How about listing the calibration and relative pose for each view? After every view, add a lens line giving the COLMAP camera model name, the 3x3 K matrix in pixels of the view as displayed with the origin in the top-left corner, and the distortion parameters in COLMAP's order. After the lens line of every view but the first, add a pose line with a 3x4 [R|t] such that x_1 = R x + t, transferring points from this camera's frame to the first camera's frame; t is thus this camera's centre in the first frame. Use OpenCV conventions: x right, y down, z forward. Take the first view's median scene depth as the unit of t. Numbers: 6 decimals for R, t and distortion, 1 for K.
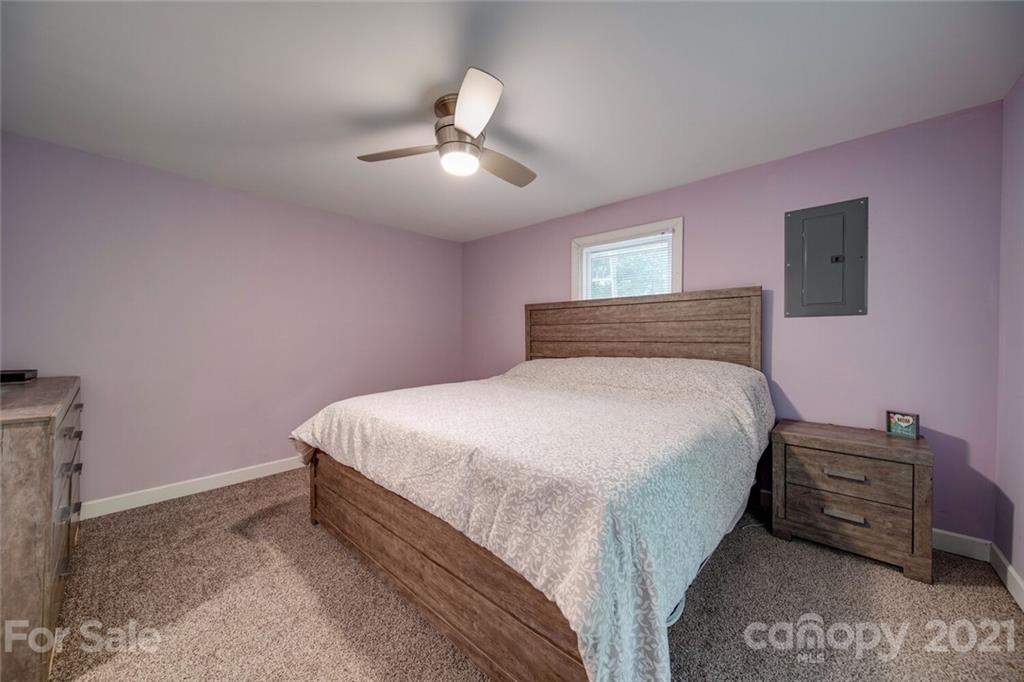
lens RADIAL K [[361.3, 0, 509.8], [0, 361.3, 340.9], [0, 0, 1]] dist [-0.000808, -0.001426]
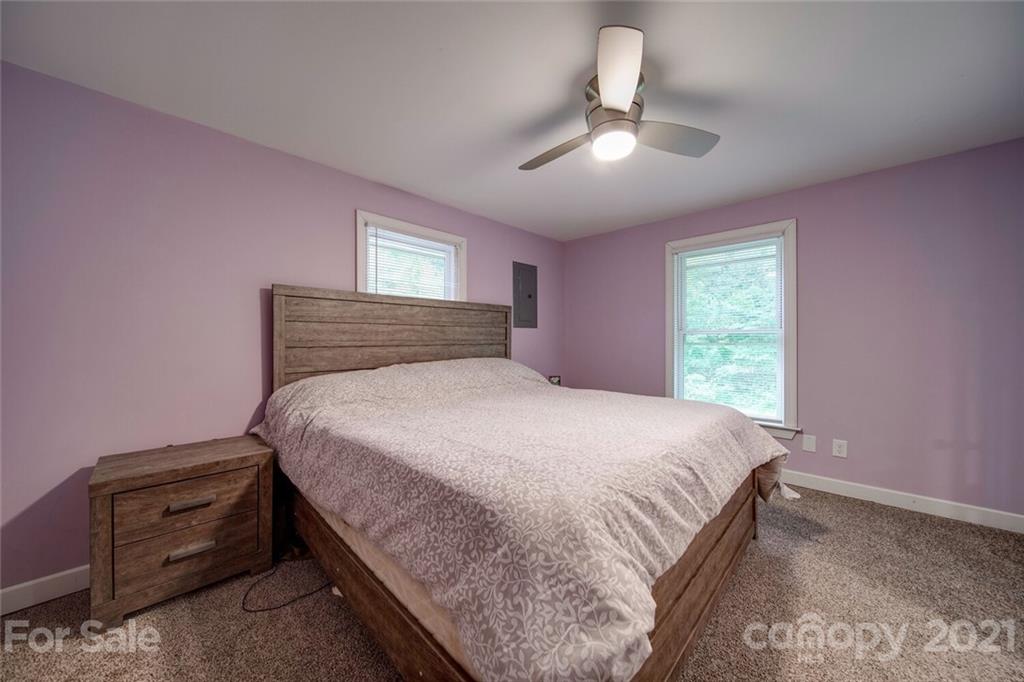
lens RADIAL K [[361.3, 0, 511.6], [0, 361.3, 341.7], [0, 0, 1]] dist [-0.000808, -0.001426]
pose [[0.027874, -0.004831, 0.999600, -0.669832], [0.014344, 0.999887, 0.004433, -0.008618], [-0.999509, 0.014215, 0.027940, 0.792207]]
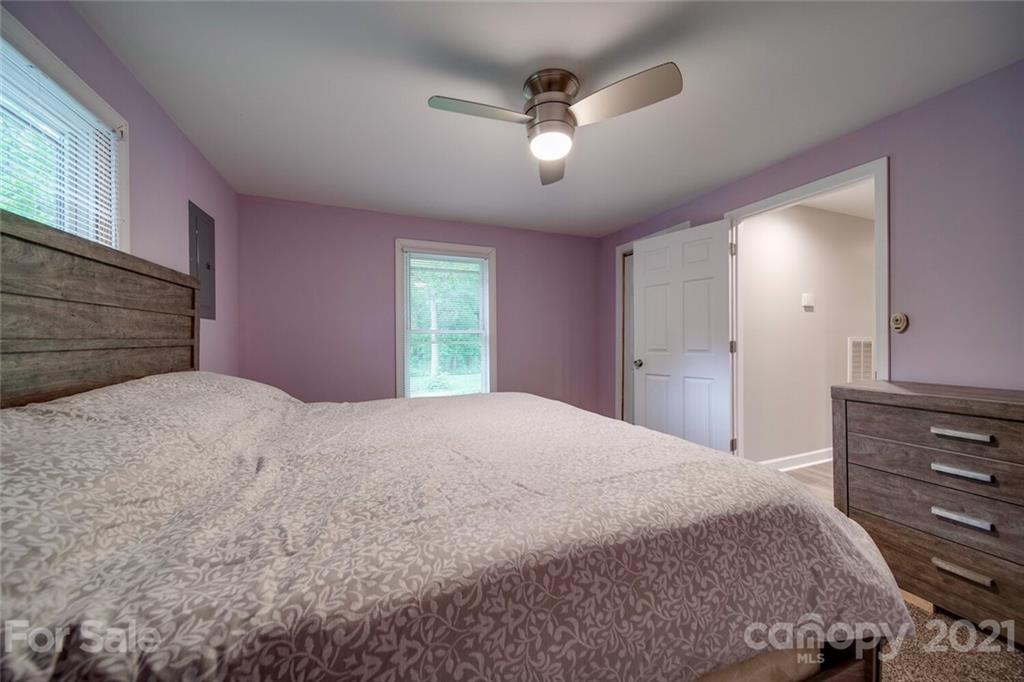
lens RADIAL K [[361.3, 0, 512.0], [0, 361.3, 338.8], [0, 0, 1]] dist [-0.000808, -0.001426]
pose [[-0.903384, 0.002408, 0.428827, -0.280121], [0.007597, 0.999917, 0.010388, -0.011461], [-0.428766, 0.012642, -0.903327, 1.203670]]
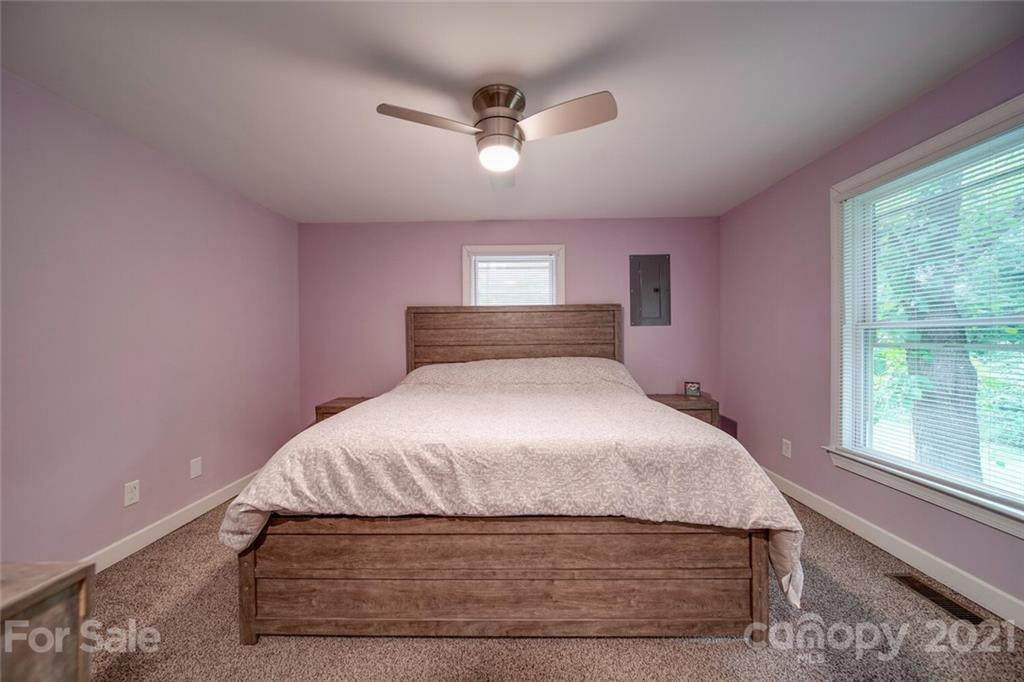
lens RADIAL K [[361.3, 0, 511.8], [0, 361.3, 340.0], [0, 0, 1]] dist [-0.000808, -0.001426]
pose [[0.750811, -0.007693, 0.660473, -0.474933], [0.018237, 0.999792, -0.009085, -0.002827], [-0.660266, 0.018866, 0.750795, 0.175706]]
